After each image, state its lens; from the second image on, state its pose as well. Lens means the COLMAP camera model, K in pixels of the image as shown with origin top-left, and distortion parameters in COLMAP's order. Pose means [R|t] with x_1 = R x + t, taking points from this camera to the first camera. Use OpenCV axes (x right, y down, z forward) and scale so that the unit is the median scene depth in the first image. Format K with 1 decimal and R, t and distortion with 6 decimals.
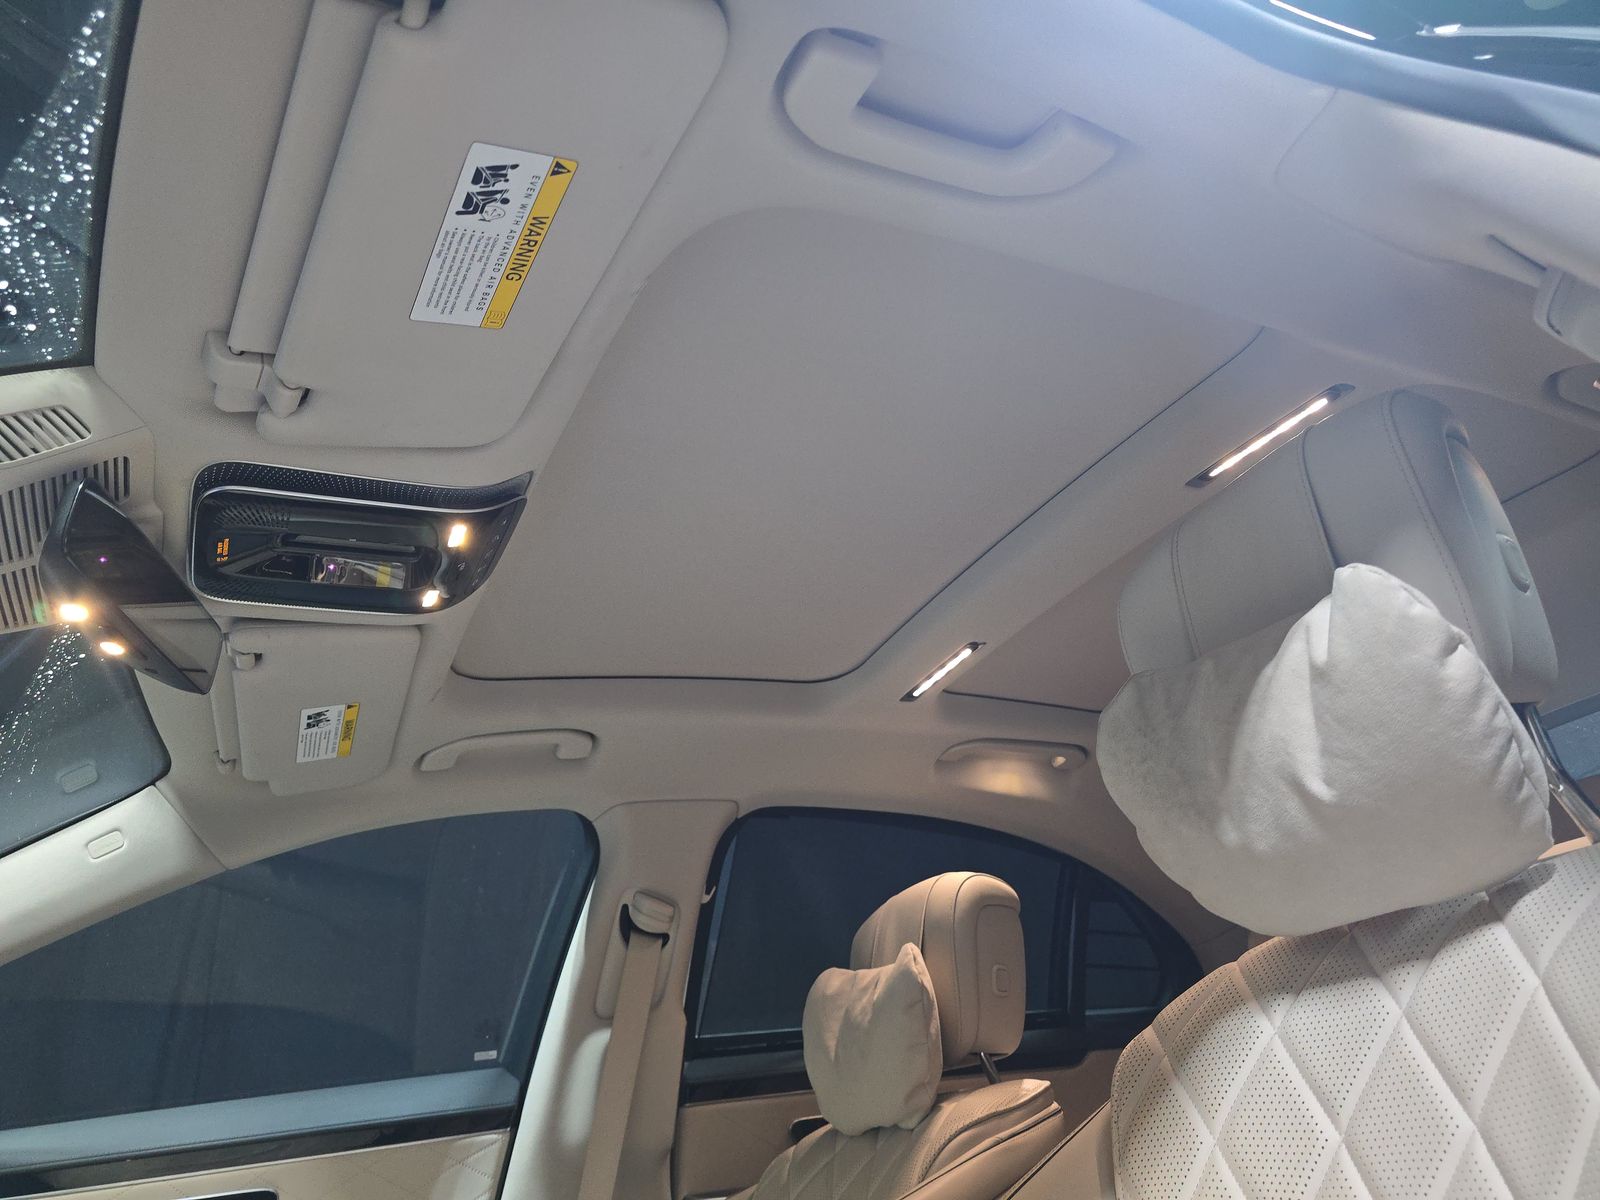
lens RADIAL K [[1072.6, 0, 814.8], [0, 1072.6, 604.3], [0, 0, 1]] dist [0.017318, -0.014183]
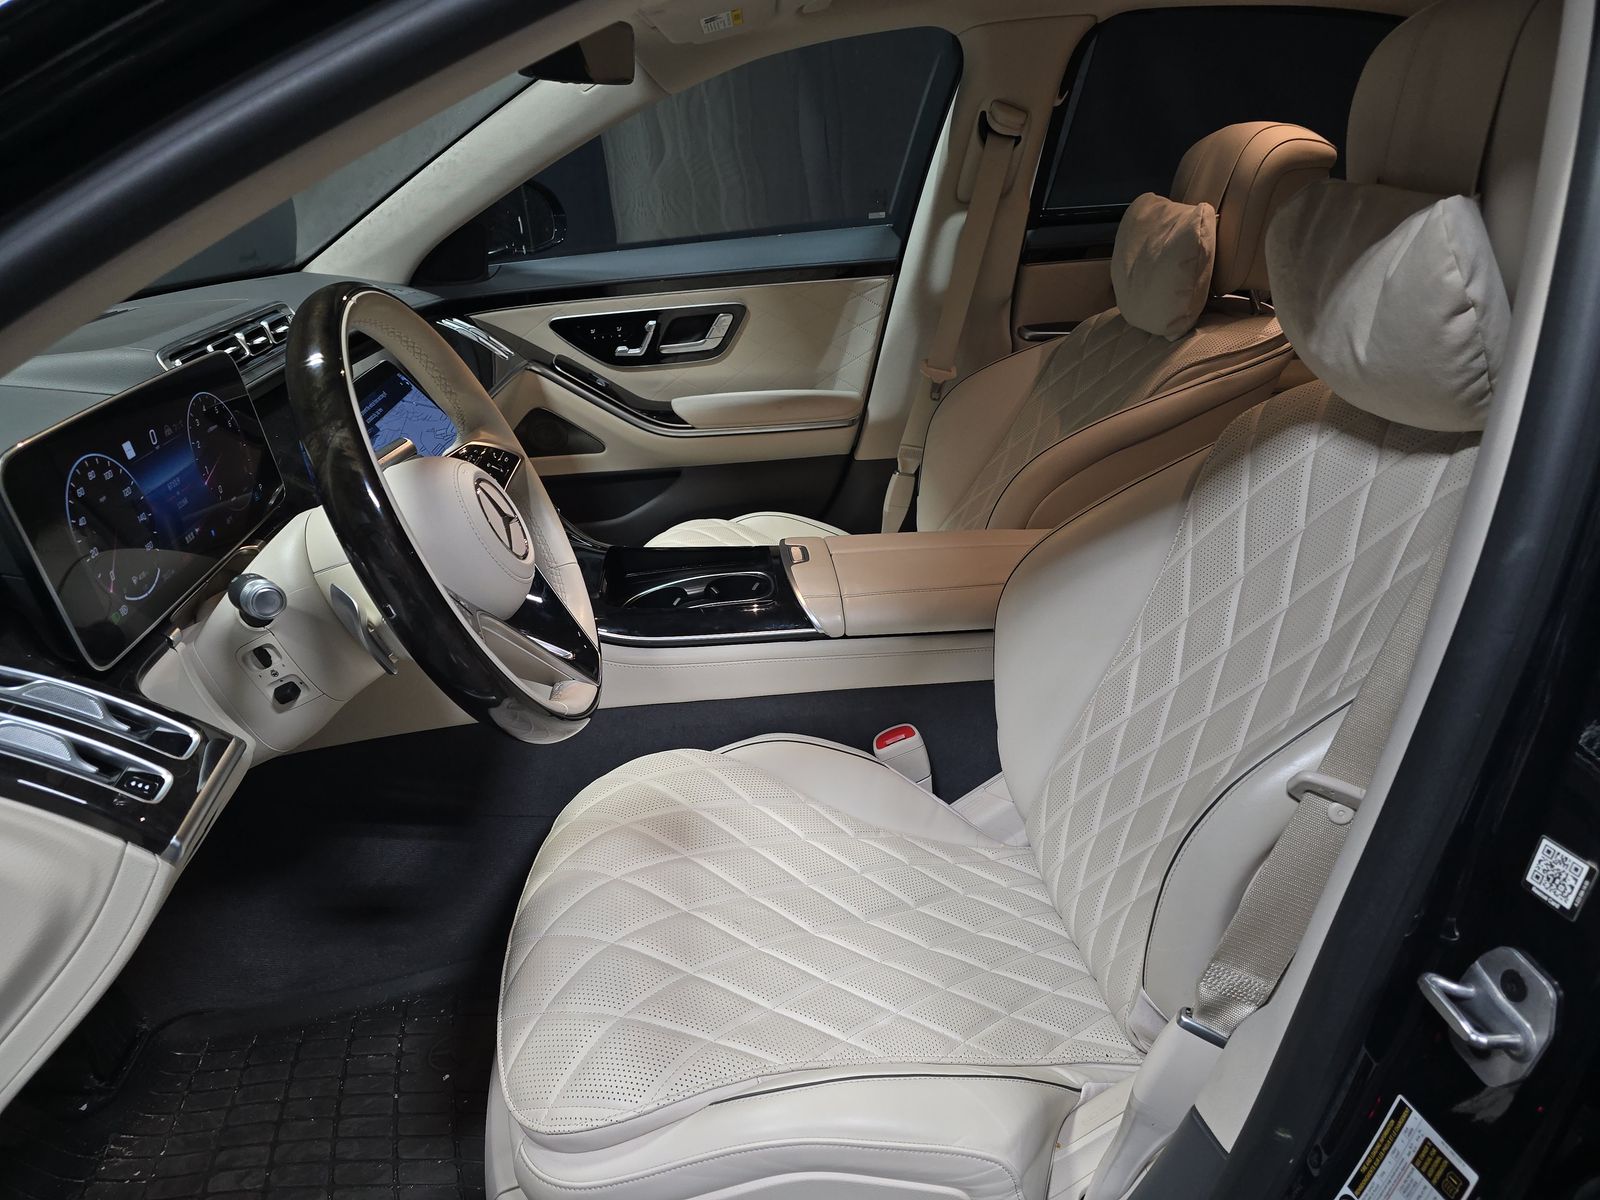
lens RADIAL K [[1072.6, 0, 803.5], [0, 1072.6, 600.2], [0, 0, 1]] dist [0.017318, -0.014183]
pose [[0.924148, 0.227311, -0.307052, 0.128406], [0.104681, 0.622298, 0.775750, -0.333146], [0.367414, -0.749050, 0.551300, -0.116944]]
